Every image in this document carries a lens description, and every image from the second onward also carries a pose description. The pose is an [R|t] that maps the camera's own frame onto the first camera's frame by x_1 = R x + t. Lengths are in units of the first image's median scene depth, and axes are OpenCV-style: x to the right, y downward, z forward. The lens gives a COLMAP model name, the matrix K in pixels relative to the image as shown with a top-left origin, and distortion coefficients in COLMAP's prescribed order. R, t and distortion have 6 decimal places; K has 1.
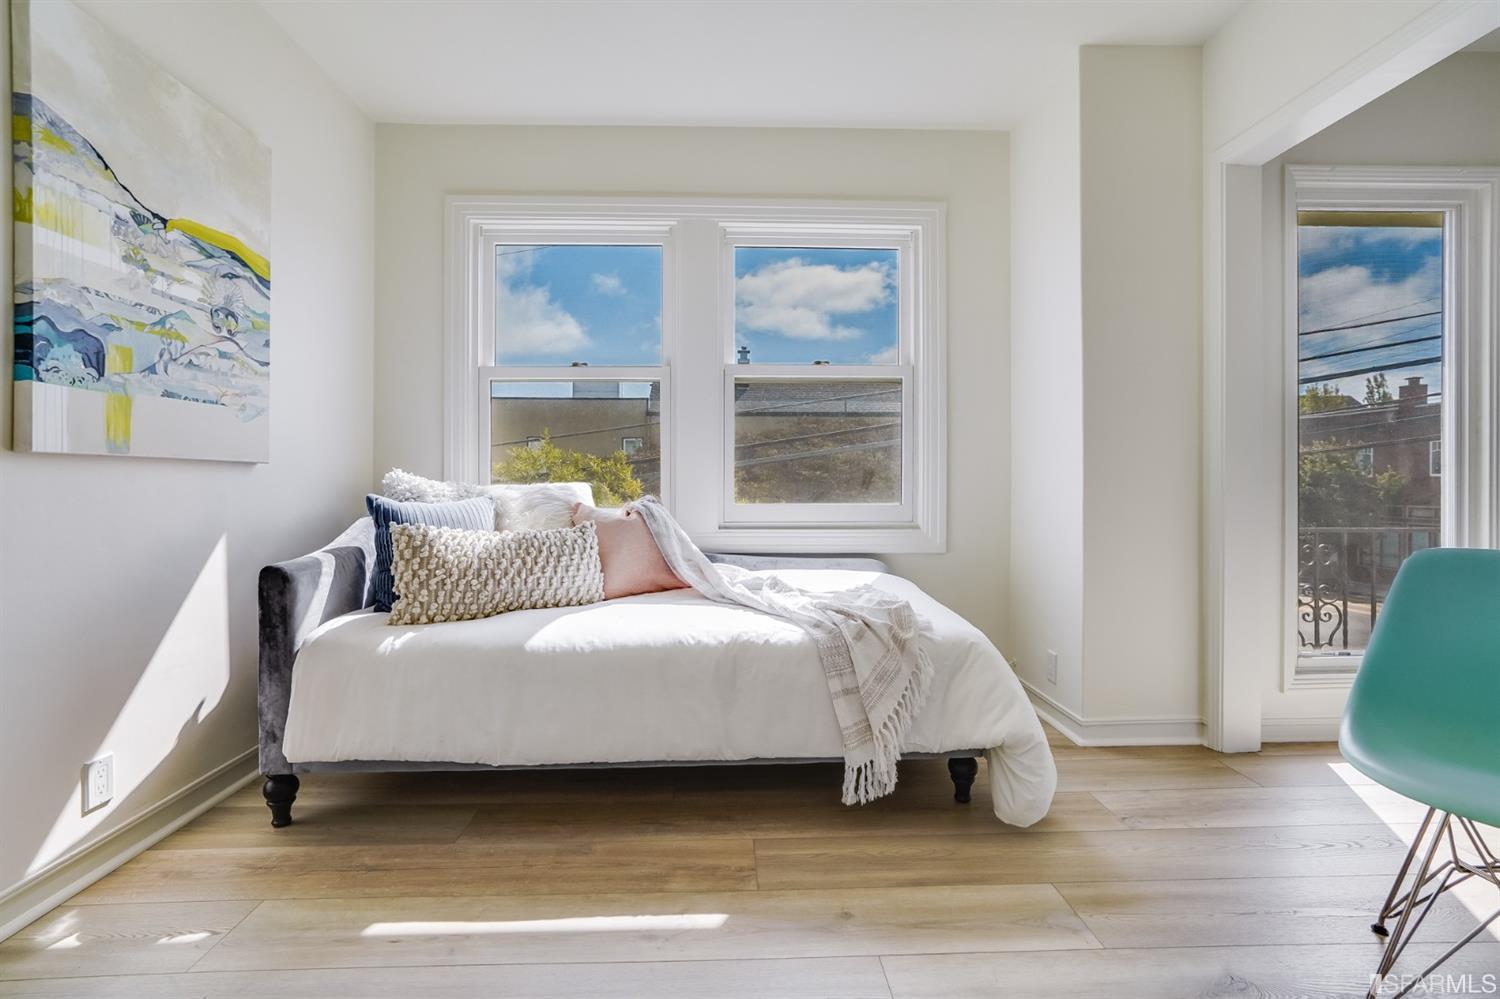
lens RADIAL K [[698.5, 0, 742.7], [0, 698.5, 484.1], [0, 0, 1]] dist [-0.049906, 0.024981]
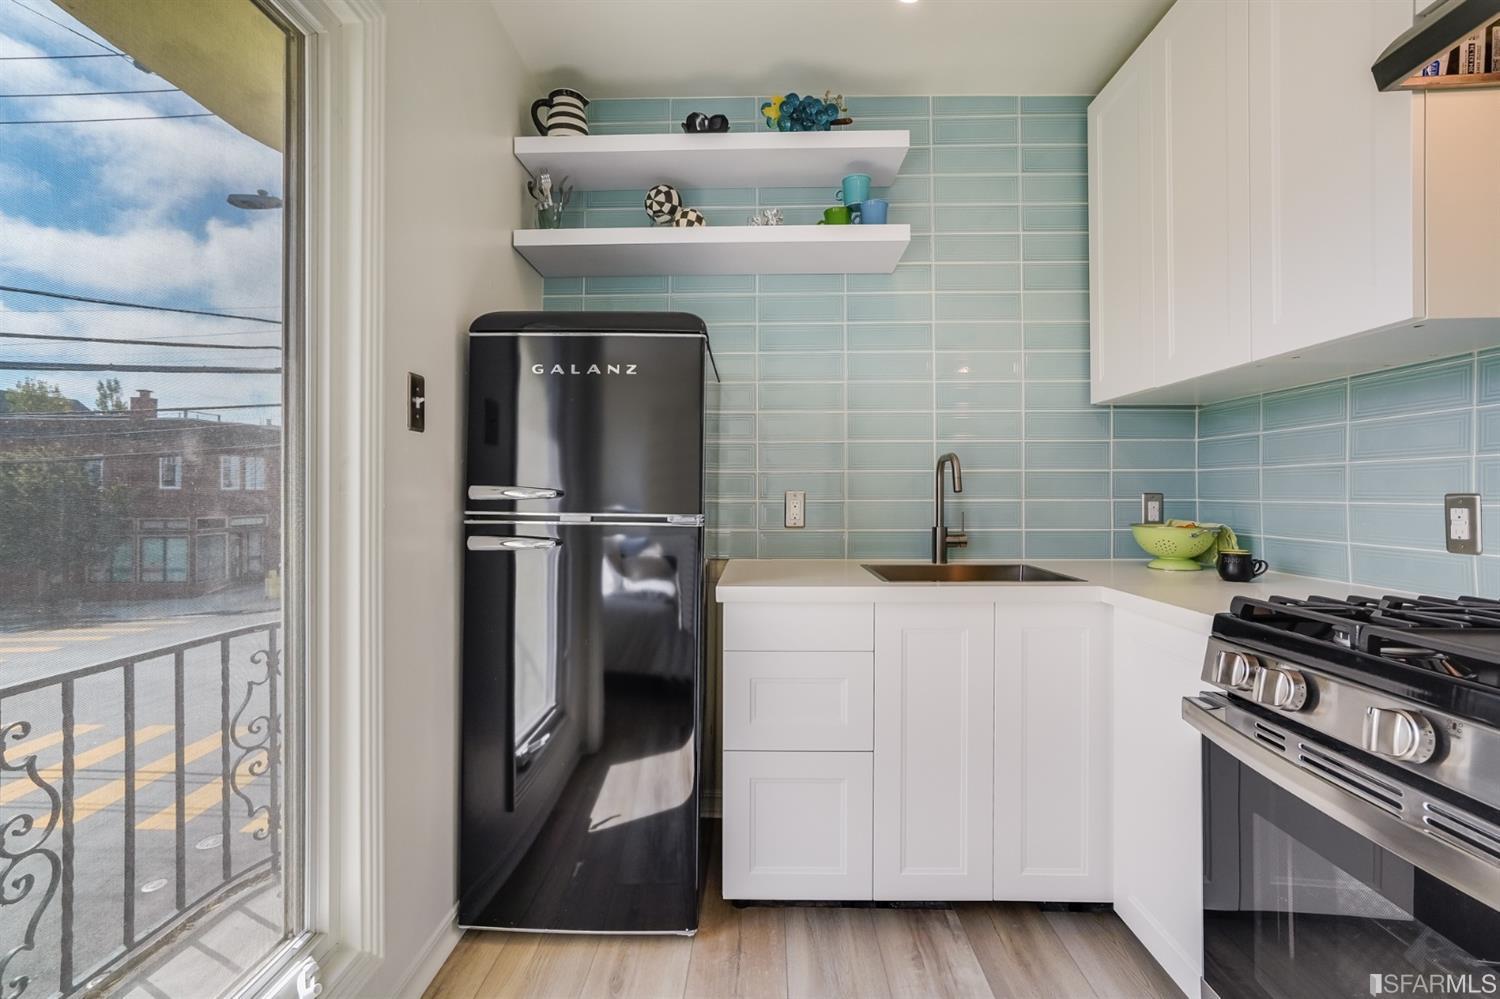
lens RADIAL K [[698.5, 0, 742.7], [0, 698.5, 484.1], [0, 0, 1]] dist [-0.049906, 0.024981]
pose [[0.067259, 0.013113, 0.997649, 0.806651], [-0.000608, 0.999914, -0.013102, -0.105345], [-0.997735, 0.000275, 0.067261, 0.918905]]
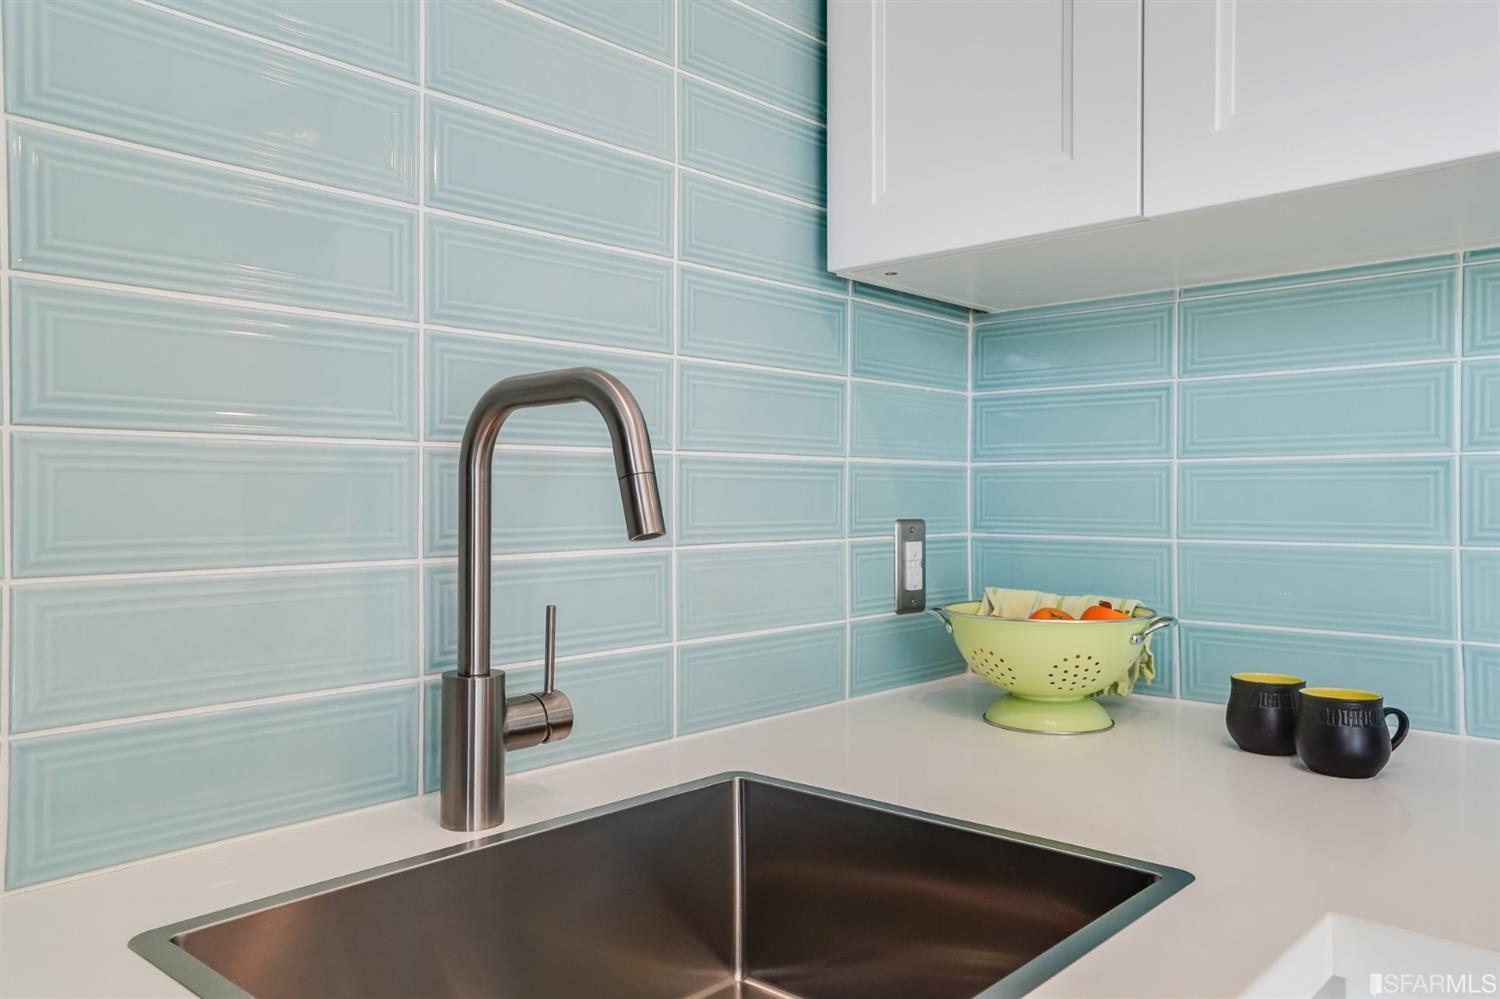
lens RADIAL K [[1095.6, 0, 750.0], [0, 1095.6, 499.5], [0, 0, 1]] dist [-0.001662, -0.001101]
pose [[-0.707056, 0.003518, 0.707148, 1.646005], [-0.001192, 0.999980, -0.006166, -0.115519], [-0.707156, -0.005203, -0.707038, 0.901207]]
